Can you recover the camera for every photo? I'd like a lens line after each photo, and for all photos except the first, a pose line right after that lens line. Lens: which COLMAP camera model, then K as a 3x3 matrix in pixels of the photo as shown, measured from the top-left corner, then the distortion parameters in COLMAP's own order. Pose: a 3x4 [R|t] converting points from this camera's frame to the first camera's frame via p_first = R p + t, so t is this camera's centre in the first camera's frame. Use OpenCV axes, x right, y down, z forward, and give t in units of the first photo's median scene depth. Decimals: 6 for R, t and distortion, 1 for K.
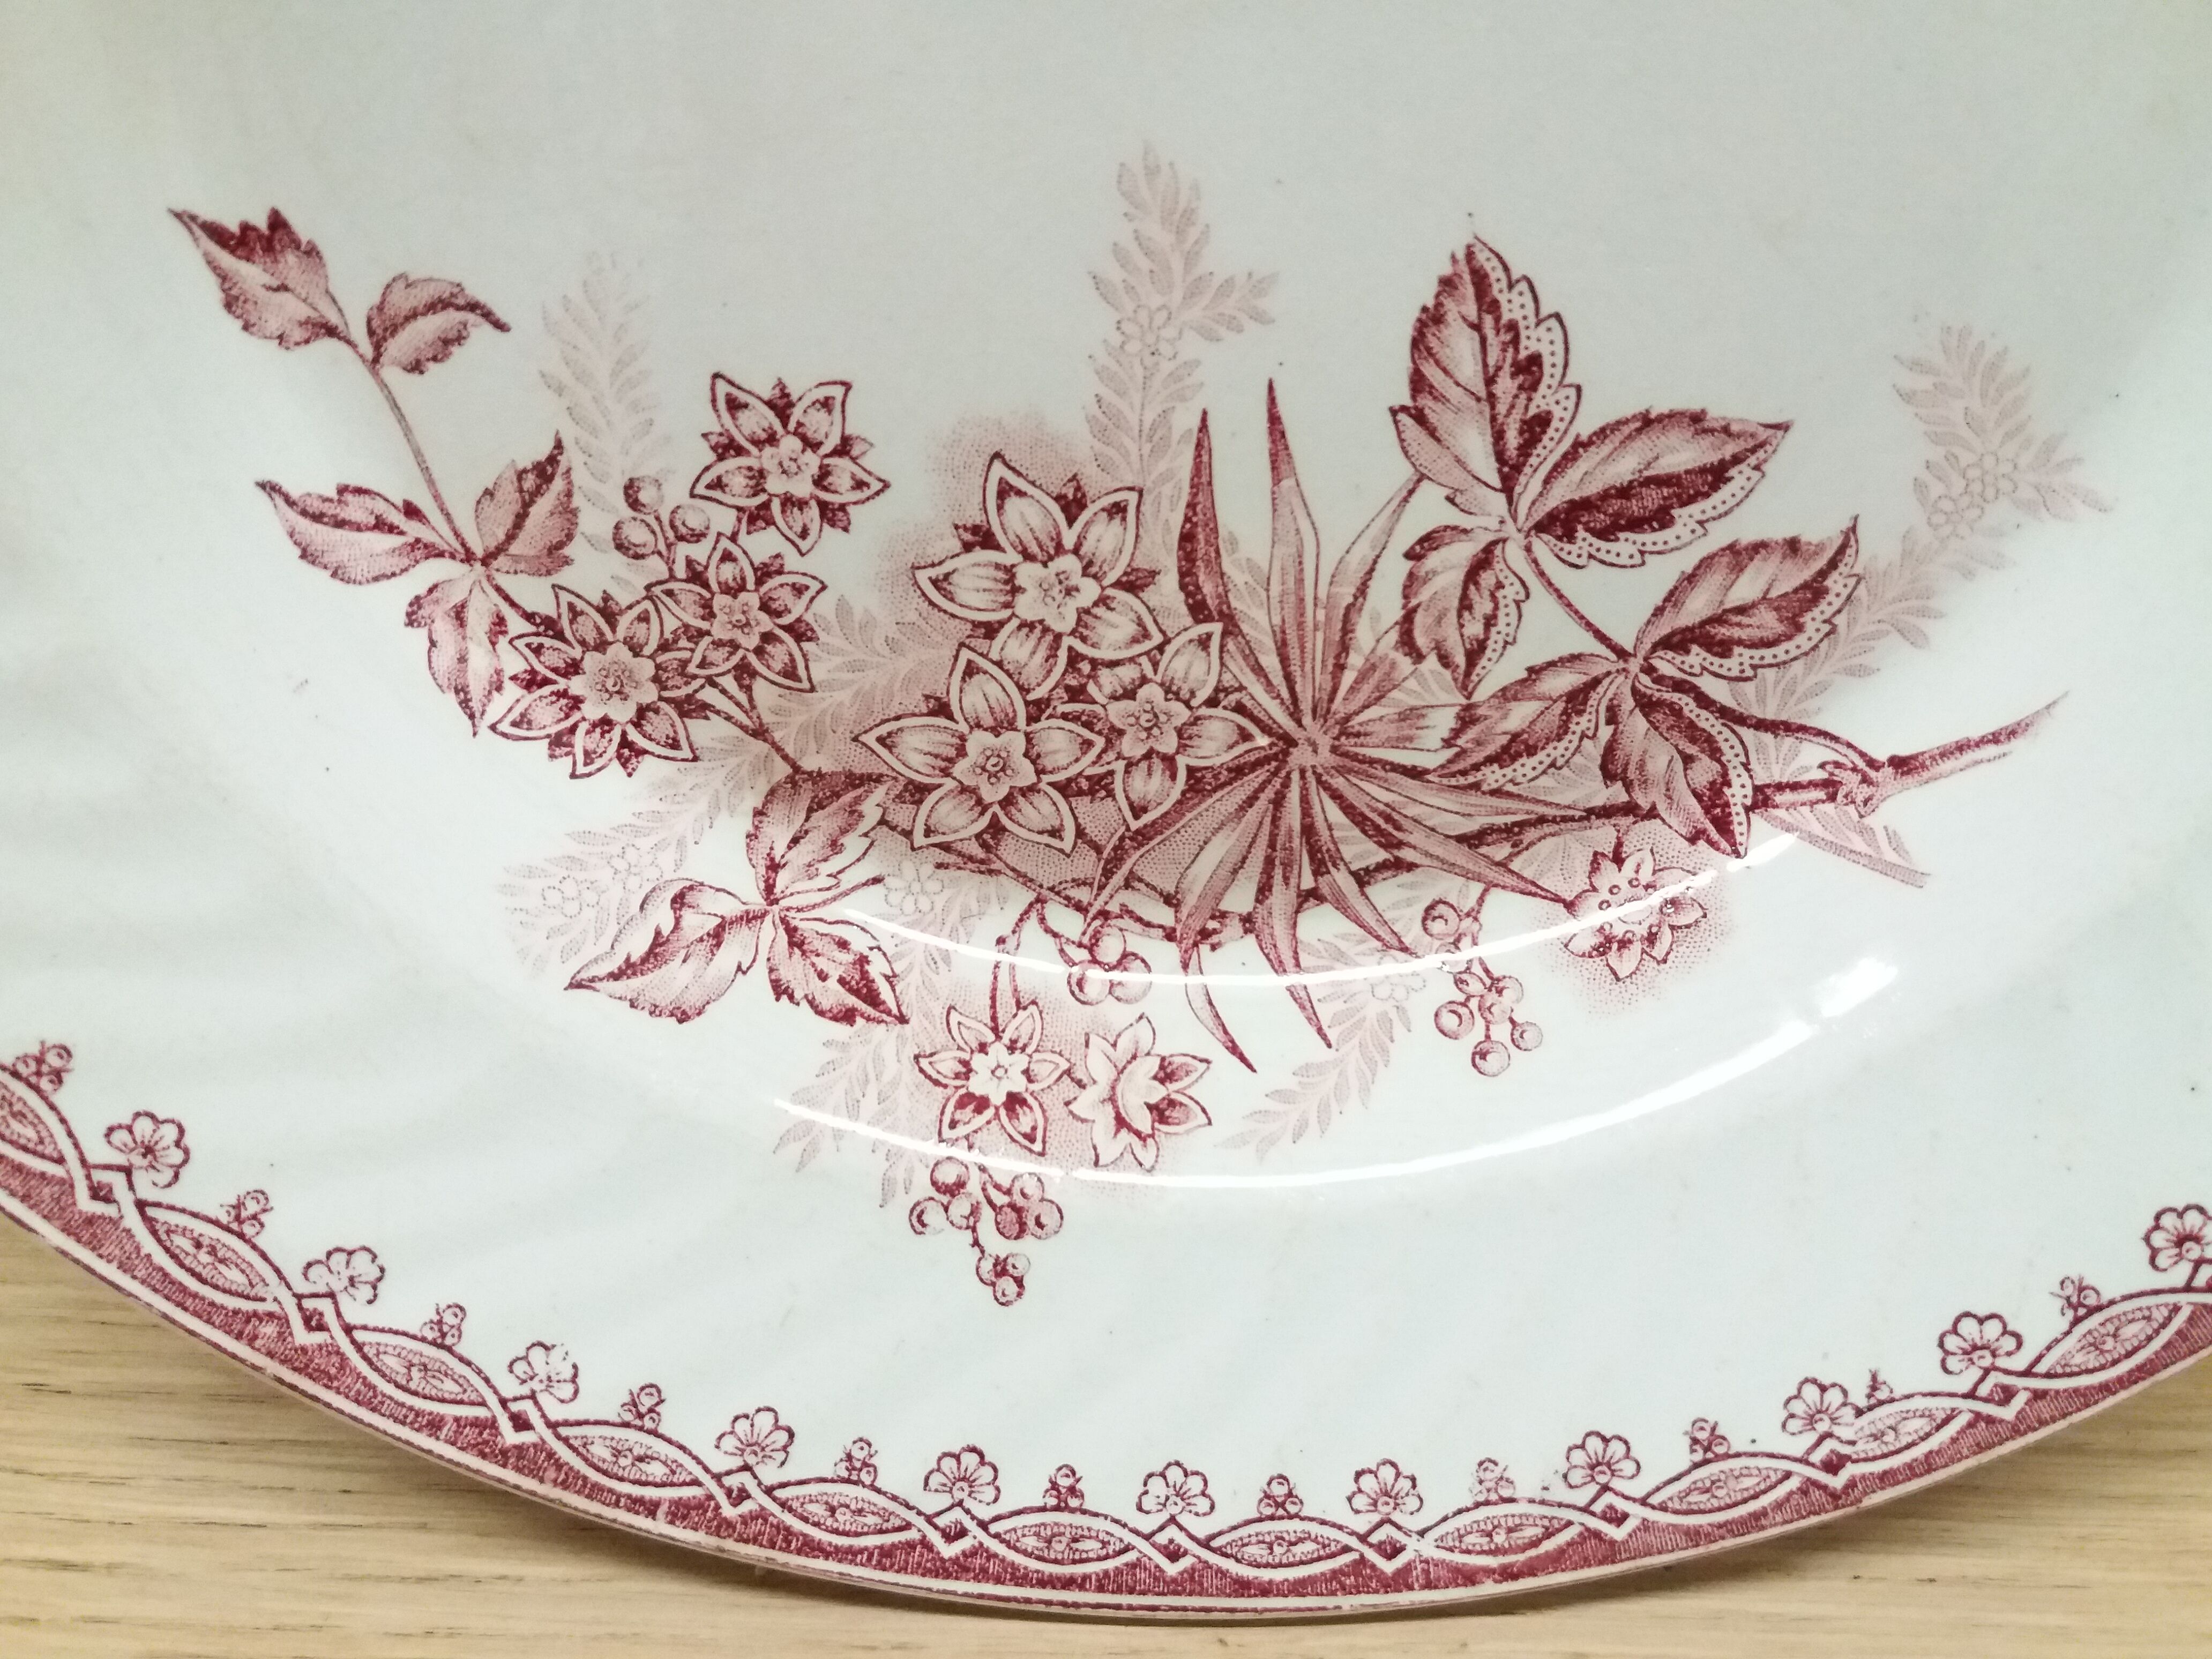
lens RADIAL K [[1837.2, 0, 1123.1], [0, 1837.2, 825.0], [0, 0, 1]] dist [-0.025377, -0.000746]
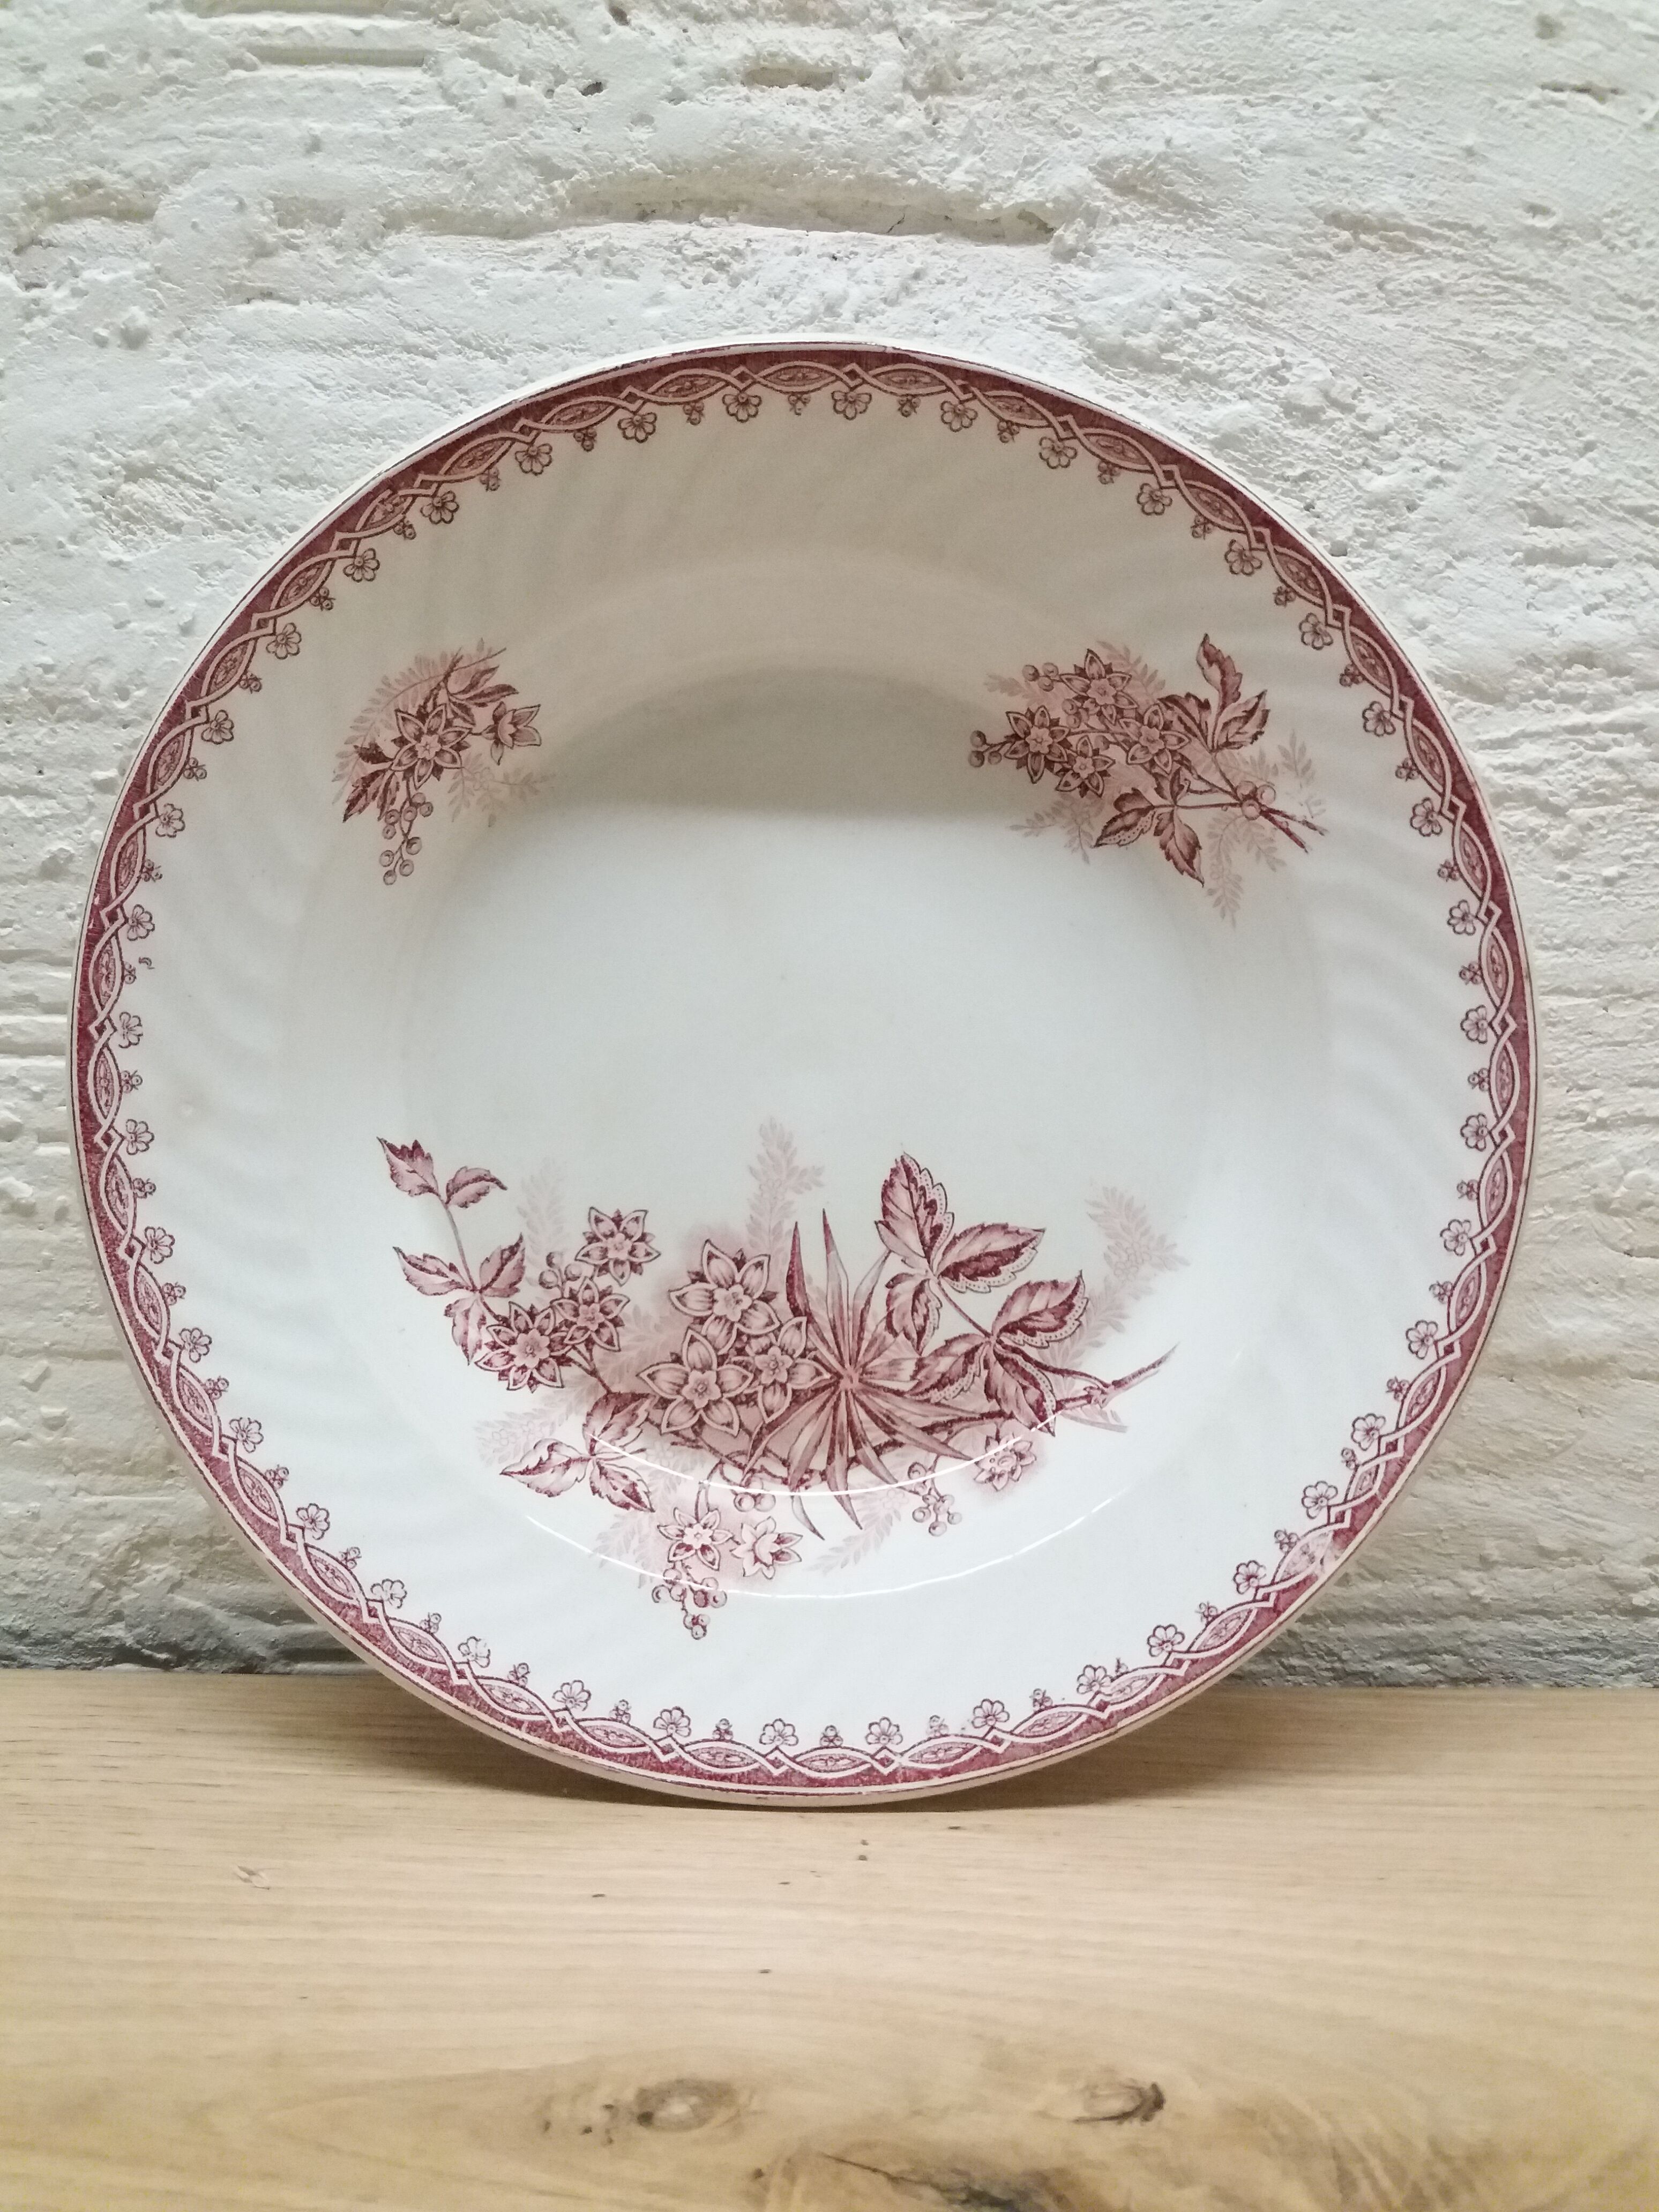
lens RADIAL K [[1837.2, 0, 835.2], [0, 1837.2, 1107.4], [0, 0, 1]] dist [-0.025377, -0.000746]
pose [[0.999984, 0.002580, -0.005112, 0.100544], [-0.004655, 0.886153, -0.463369, 0.698222], [0.003335, 0.463386, 0.886151, -1.104228]]
